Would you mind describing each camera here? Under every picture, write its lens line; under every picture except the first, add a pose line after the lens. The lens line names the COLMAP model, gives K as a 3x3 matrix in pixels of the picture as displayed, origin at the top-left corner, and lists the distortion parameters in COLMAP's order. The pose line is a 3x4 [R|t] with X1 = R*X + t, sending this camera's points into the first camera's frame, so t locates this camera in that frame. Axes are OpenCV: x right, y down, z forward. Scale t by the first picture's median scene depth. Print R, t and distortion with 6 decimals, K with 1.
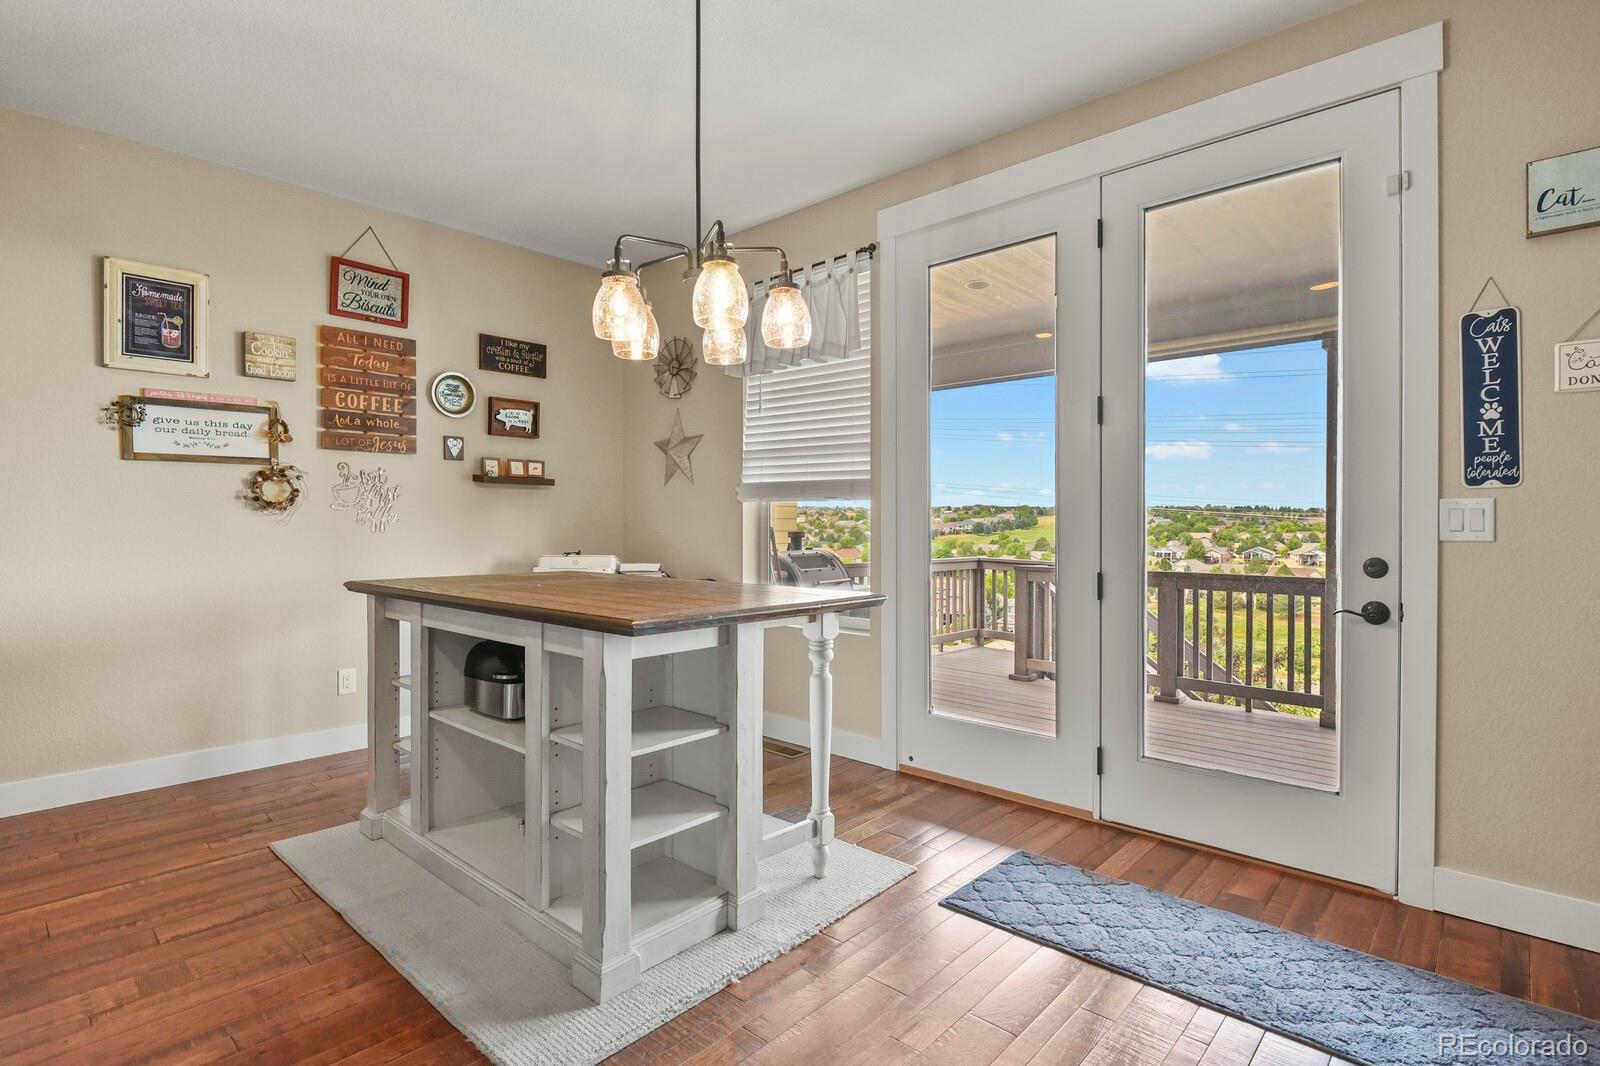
lens RADIAL K [[776.5, 0, 805.1], [0, 776.5, 529.6], [0, 0, 1]] dist [-0.004122, -0.006956]
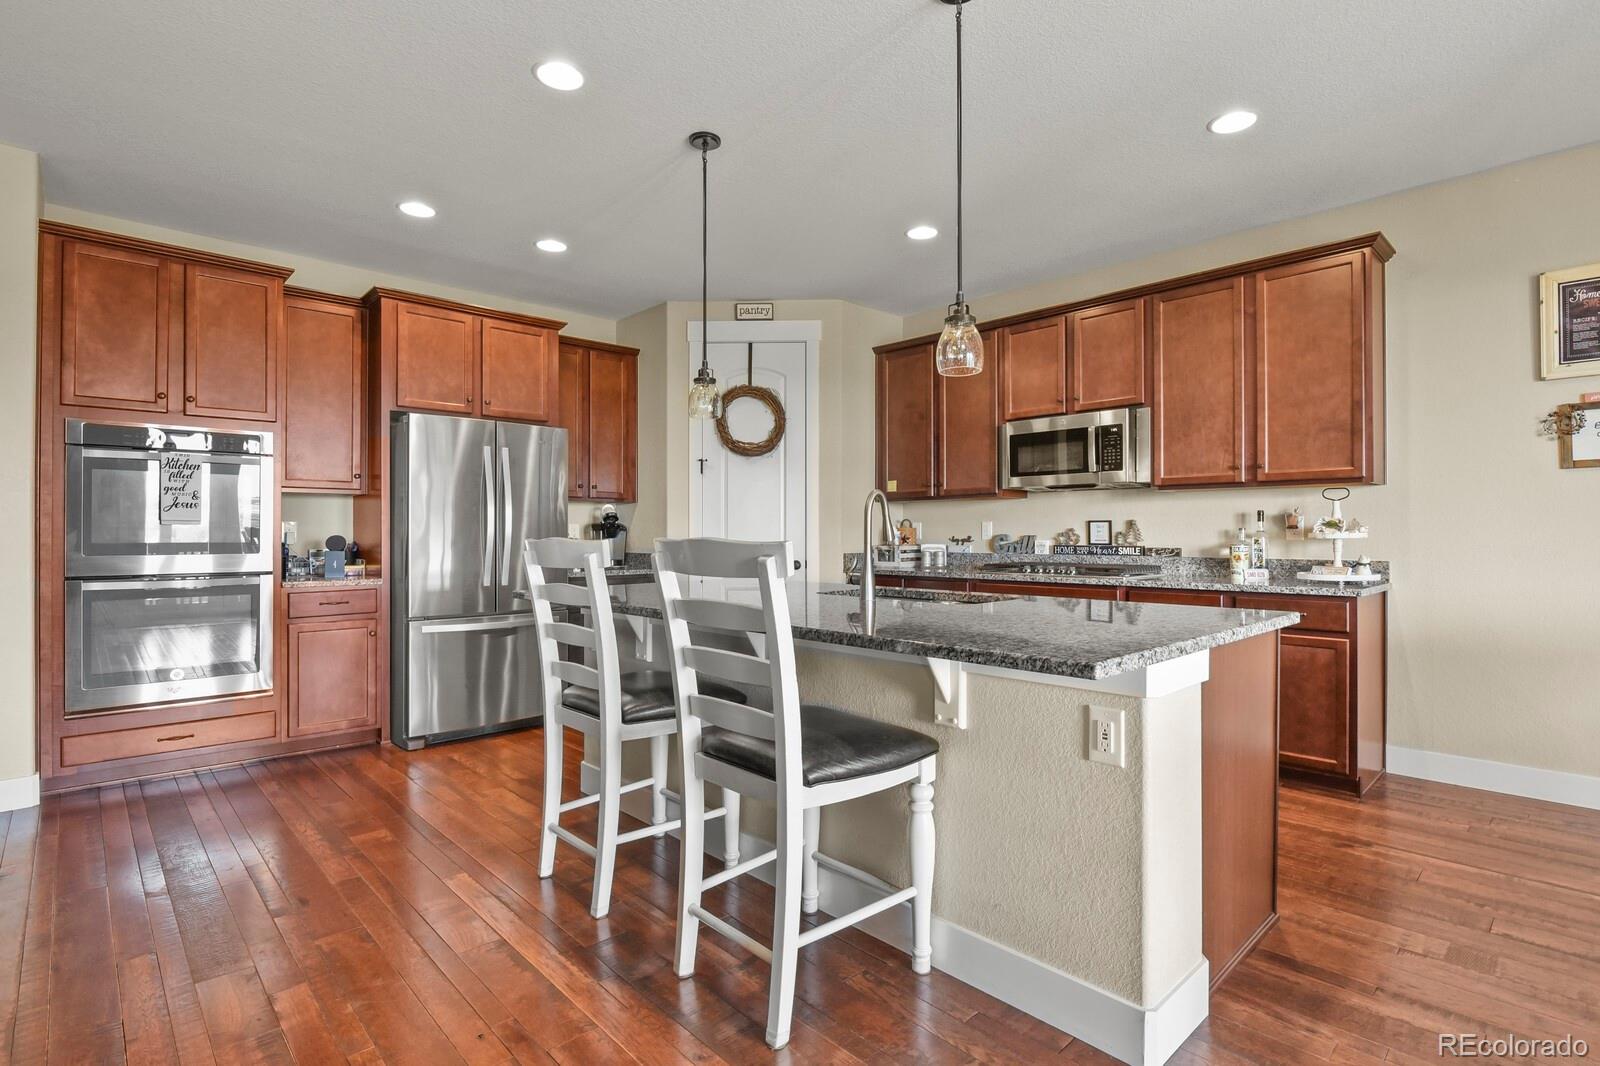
lens RADIAL K [[776.5, 0, 814.1], [0, 776.5, 529.6], [0, 0, 1]] dist [-0.004122, -0.006956]
pose [[-0.058082, -0.004385, -0.998302, 0.151495], [-0.008304, 0.999958, -0.003909, 0.000292], [0.998277, 0.008063, -0.058116, 0.076912]]
